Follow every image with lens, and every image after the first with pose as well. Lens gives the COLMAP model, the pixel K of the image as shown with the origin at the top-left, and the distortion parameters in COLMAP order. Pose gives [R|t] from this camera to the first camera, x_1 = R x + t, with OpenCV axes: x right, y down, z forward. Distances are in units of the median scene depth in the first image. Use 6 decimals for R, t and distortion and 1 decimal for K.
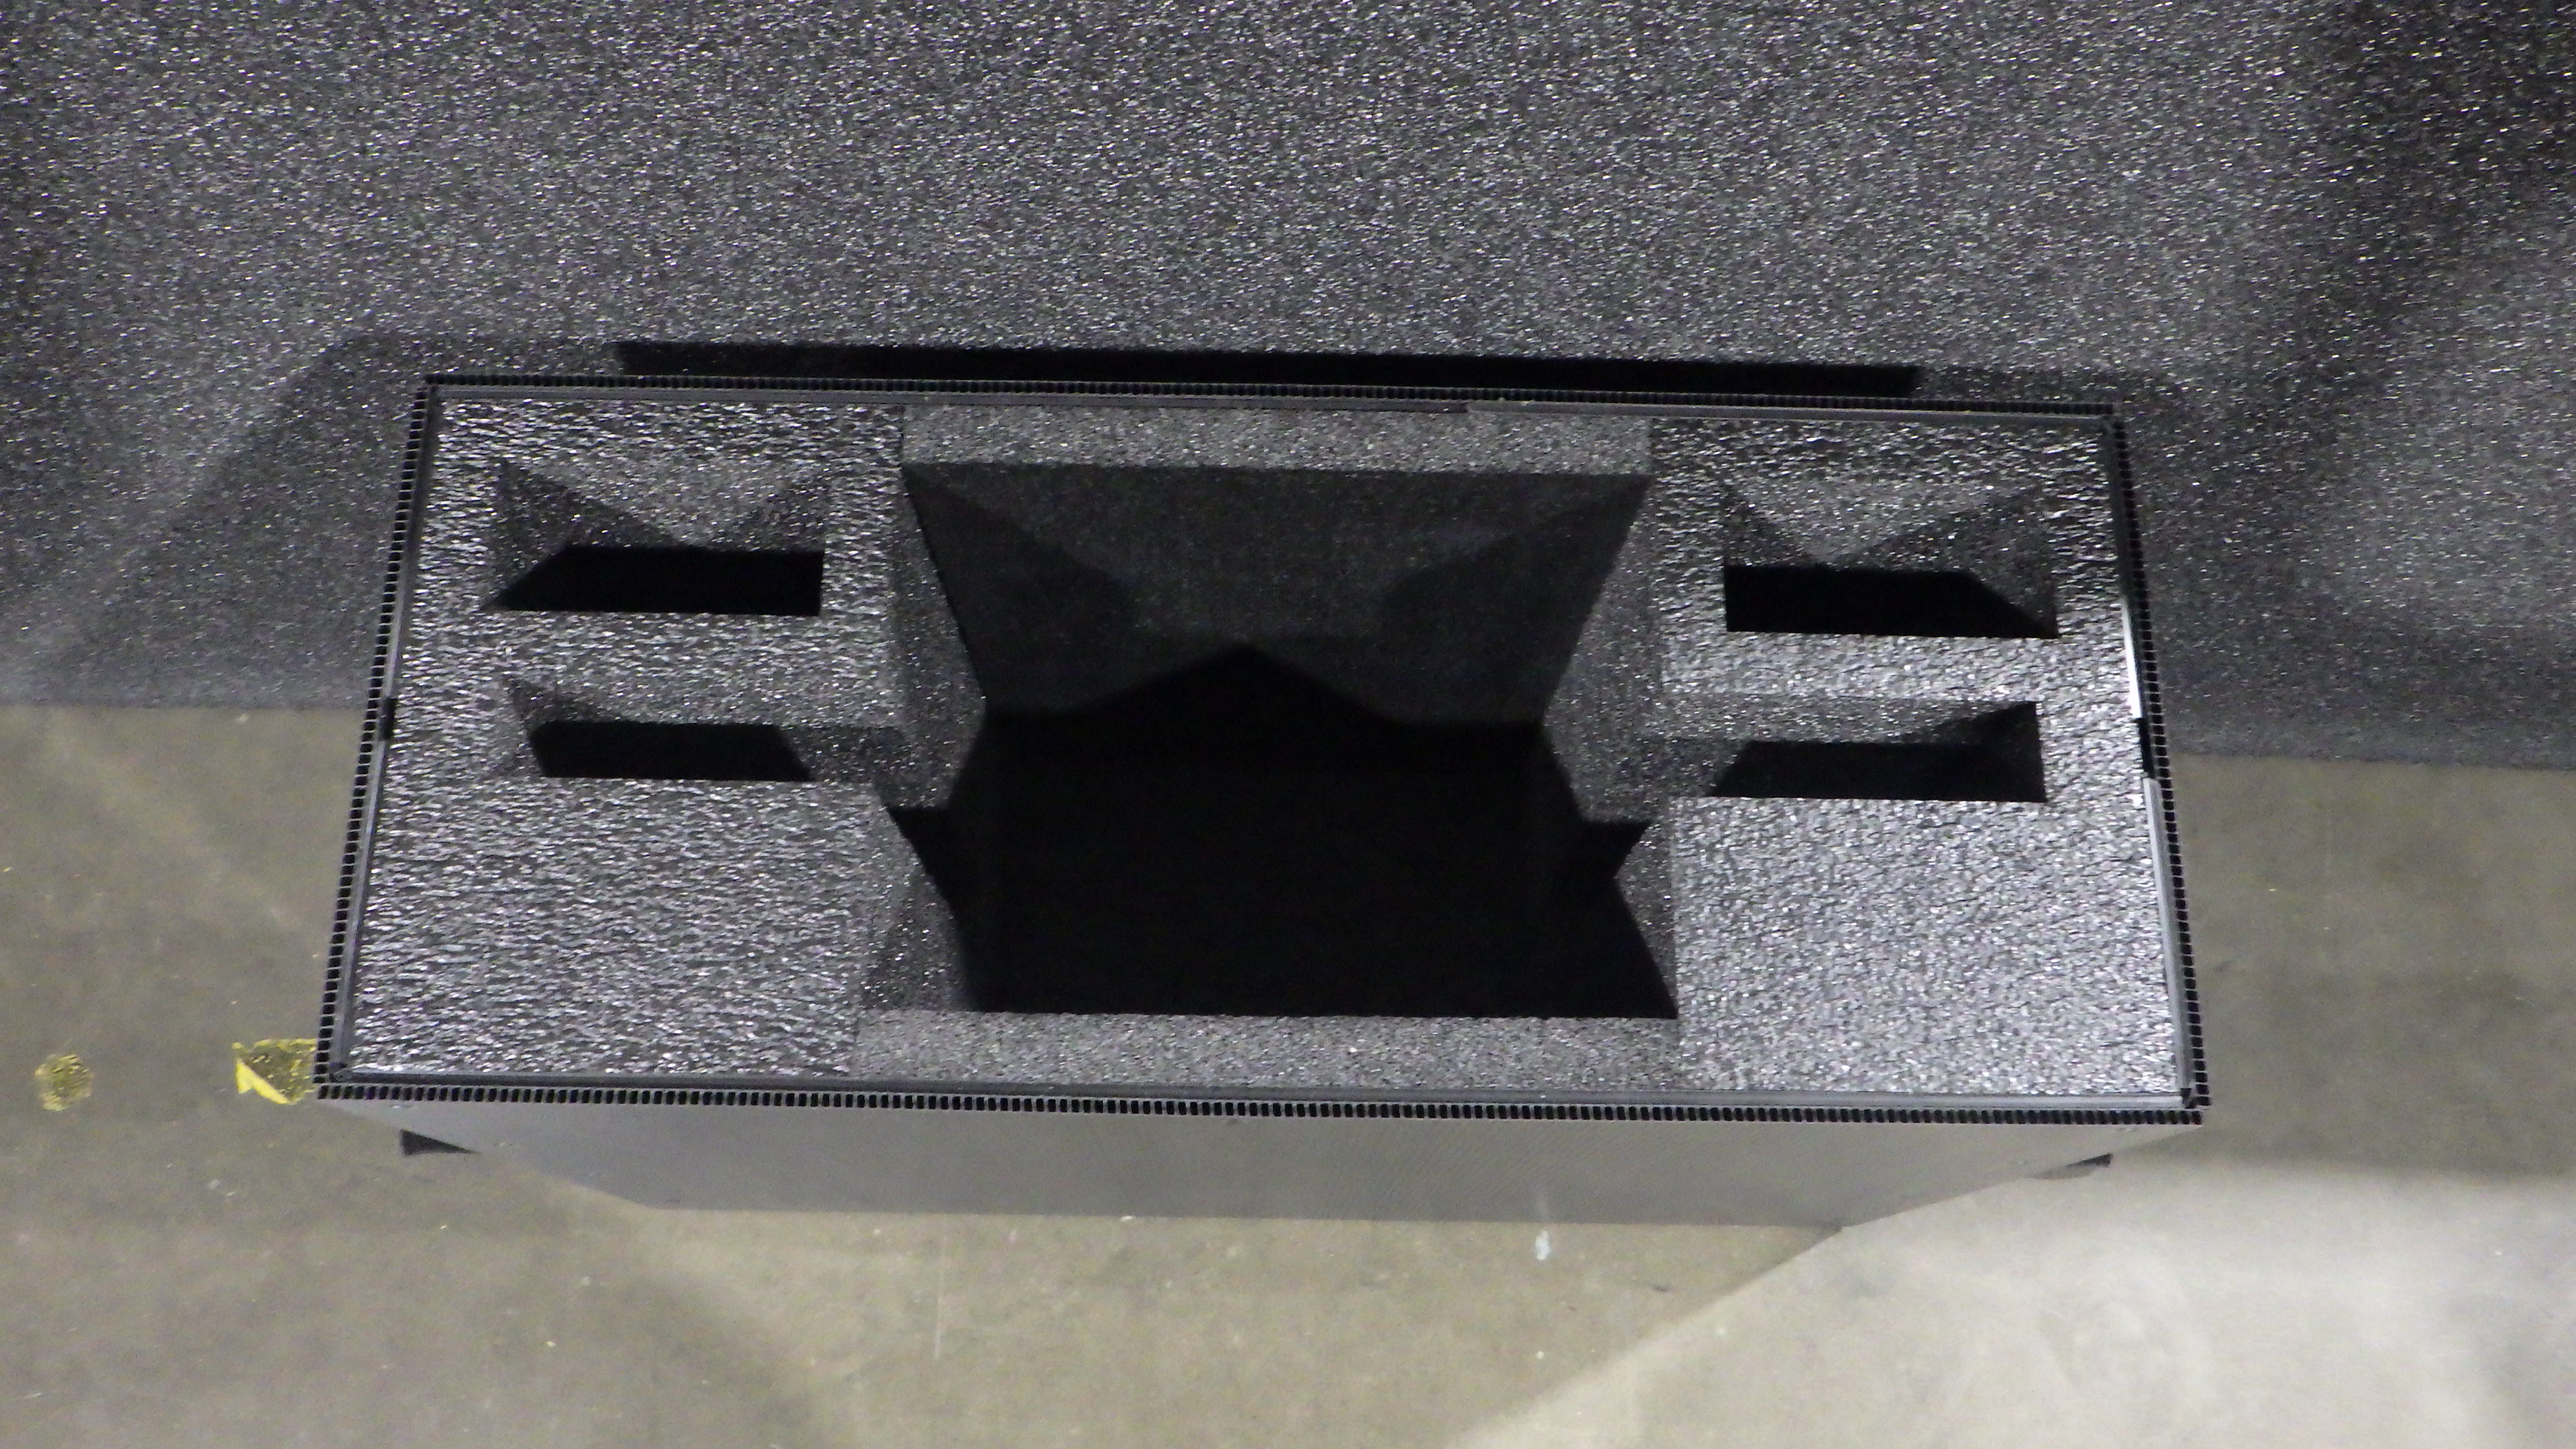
lens RADIAL K [[2222.4, 0, 1303.2], [0, 2222.4, 718.8], [0, 0, 1]] dist [-0.003113, 0.003105]
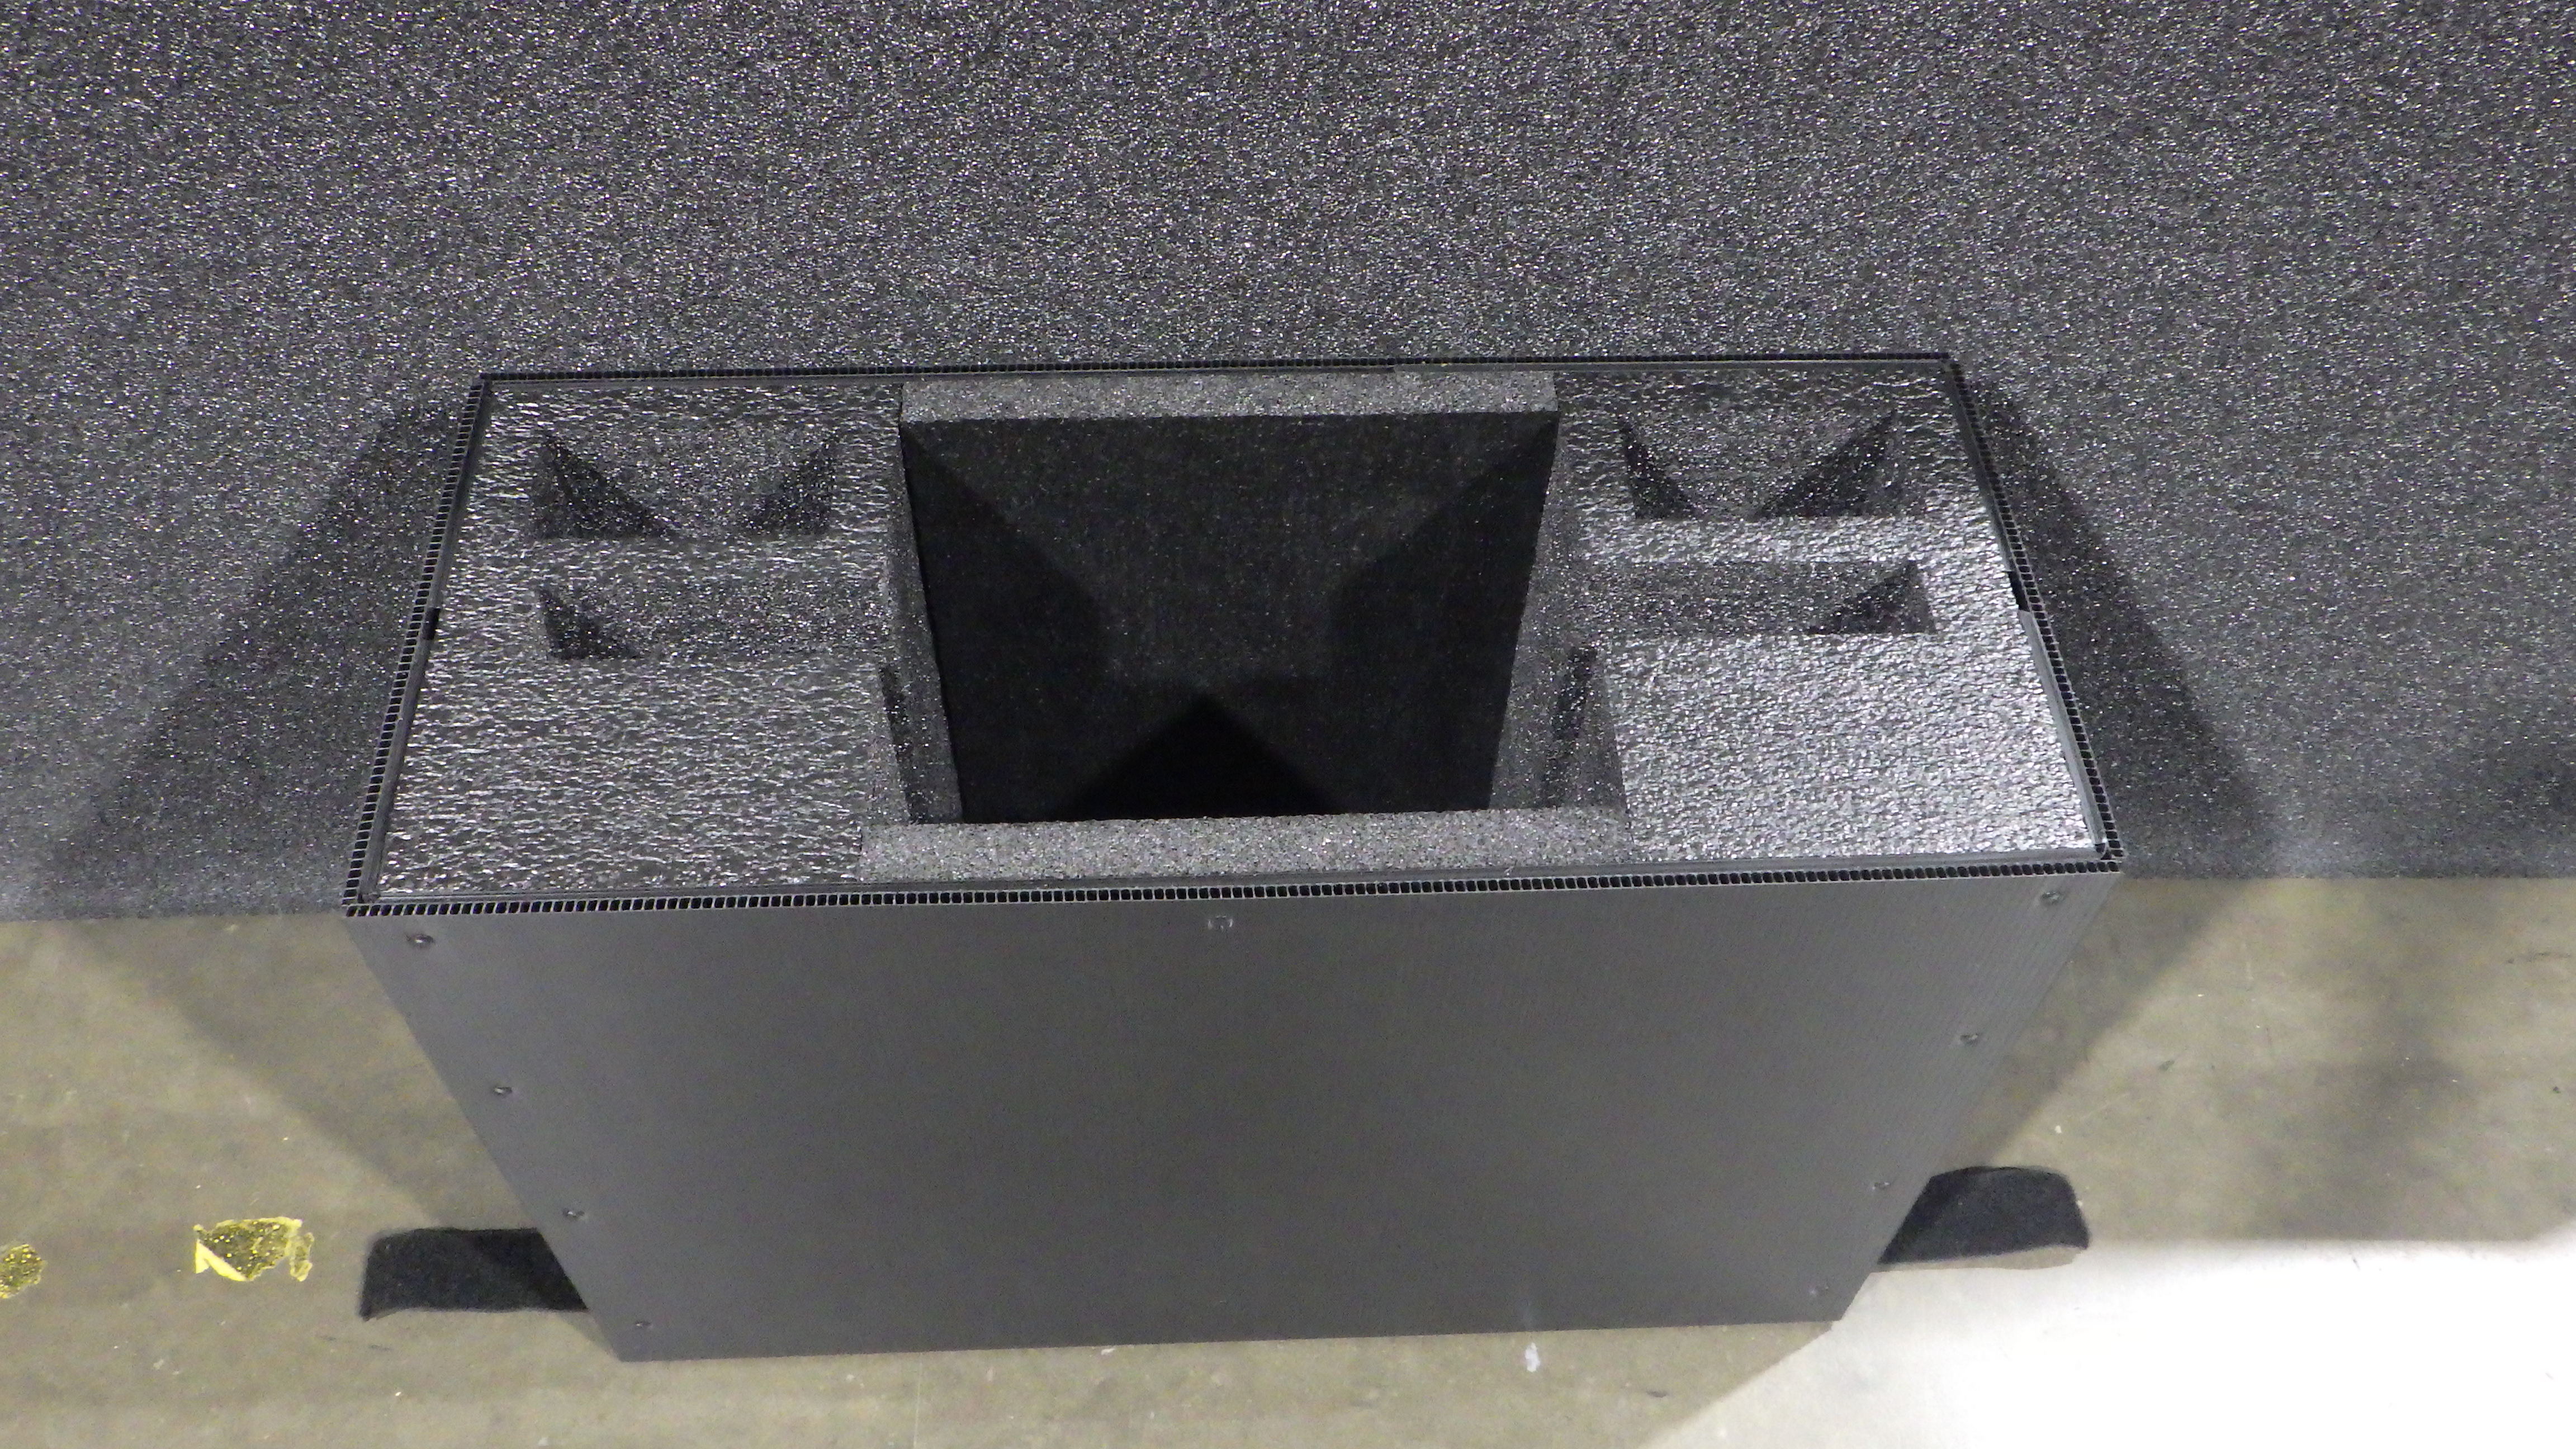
lens RADIAL K [[2222.4, 0, 1309.1], [0, 2222.4, 652.4], [0, 0, 1]] dist [-0.003113, 0.003105]
pose [[0.998229, -0.044333, 0.039655, -0.023107], [0.054920, 0.942992, -0.328252, 0.386295], [-0.022842, 0.329848, 0.943758, -0.038574]]
